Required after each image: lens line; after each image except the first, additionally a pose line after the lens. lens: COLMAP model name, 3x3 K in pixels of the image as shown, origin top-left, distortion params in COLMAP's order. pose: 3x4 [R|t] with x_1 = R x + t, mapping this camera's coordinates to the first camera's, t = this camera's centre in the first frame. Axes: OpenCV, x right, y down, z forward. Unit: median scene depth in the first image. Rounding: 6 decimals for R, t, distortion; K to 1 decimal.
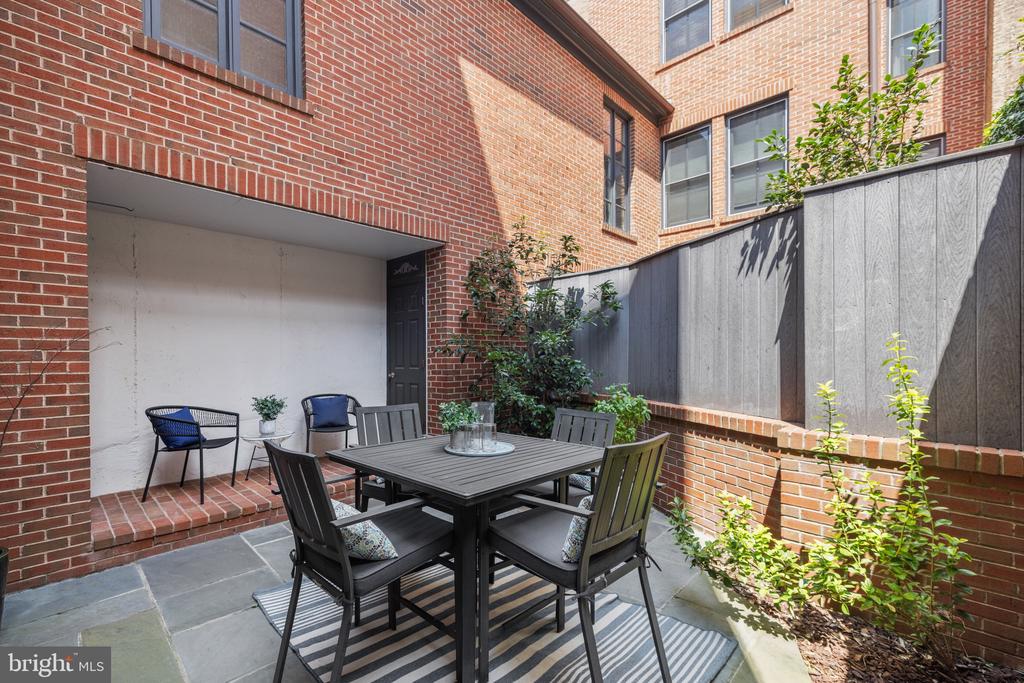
lens RADIAL K [[451.2, 0, 512.0], [0, 451.2, 341.5], [0, 0, 1]] dist [0.000639, 0.000050]
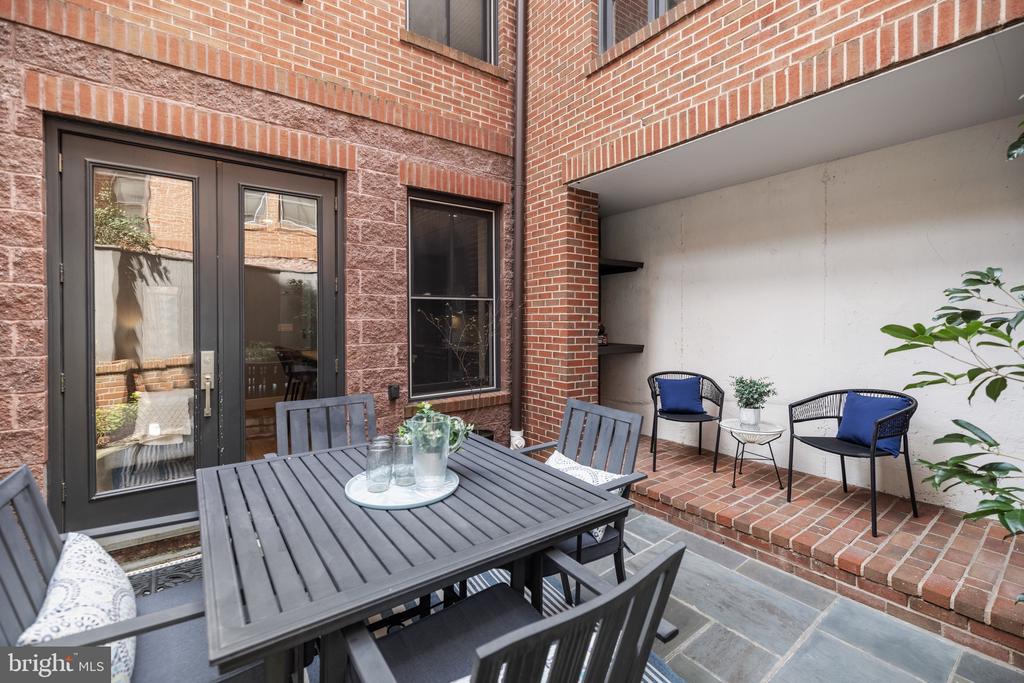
lens RADIAL K [[439.6, 0, 508.4], [0, 439.6, 326.3], [0, 0, 1]] dist [0.000603, 0.000041]
pose [[-0.187209, 0.009816, -0.982271, 0.319894], [0.027091, 0.999621, 0.004826, 0.021513], [0.981946, -0.025708, -0.187404, 0.775736]]
